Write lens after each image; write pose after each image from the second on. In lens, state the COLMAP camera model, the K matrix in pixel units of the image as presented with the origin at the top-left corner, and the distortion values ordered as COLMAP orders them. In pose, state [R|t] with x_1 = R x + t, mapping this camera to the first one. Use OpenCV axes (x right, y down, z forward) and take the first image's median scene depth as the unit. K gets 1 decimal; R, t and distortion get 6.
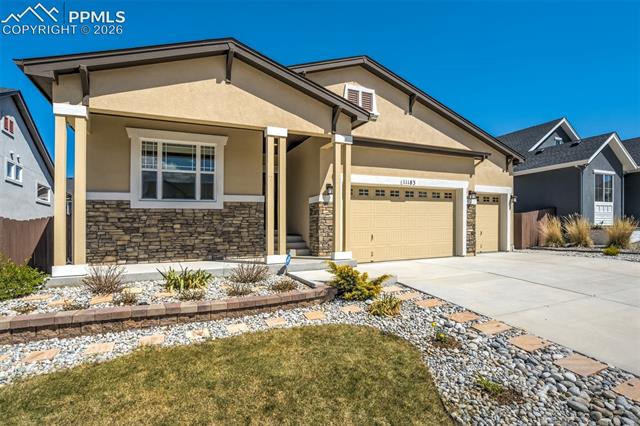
lens RADIAL K [[289.4, 0, 318.5], [0, 289.4, 206.3], [0, 0, 1]] dist [-0.044316, 0.012736]
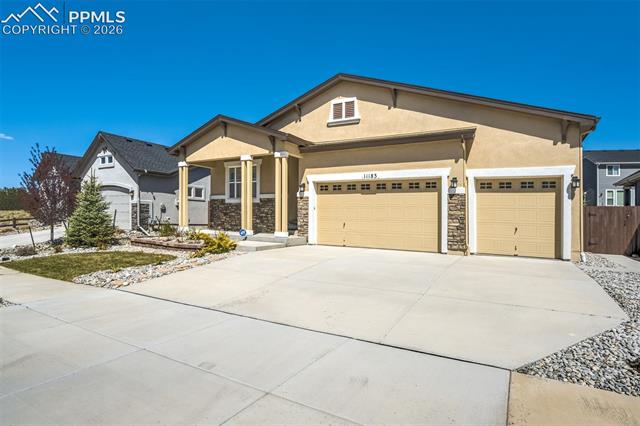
lens RADIAL K [[343.3, 0, 320.3], [0, 343.3, 209.3], [0, 0, 1]] dist [-0.034363, 0.000169]
pose [[0.596663, -0.003350, -0.802485, 1.336383], [0.005412, 0.999985, -0.000151, 0.044780], [0.802473, -0.004253, 0.596673, 0.082815]]
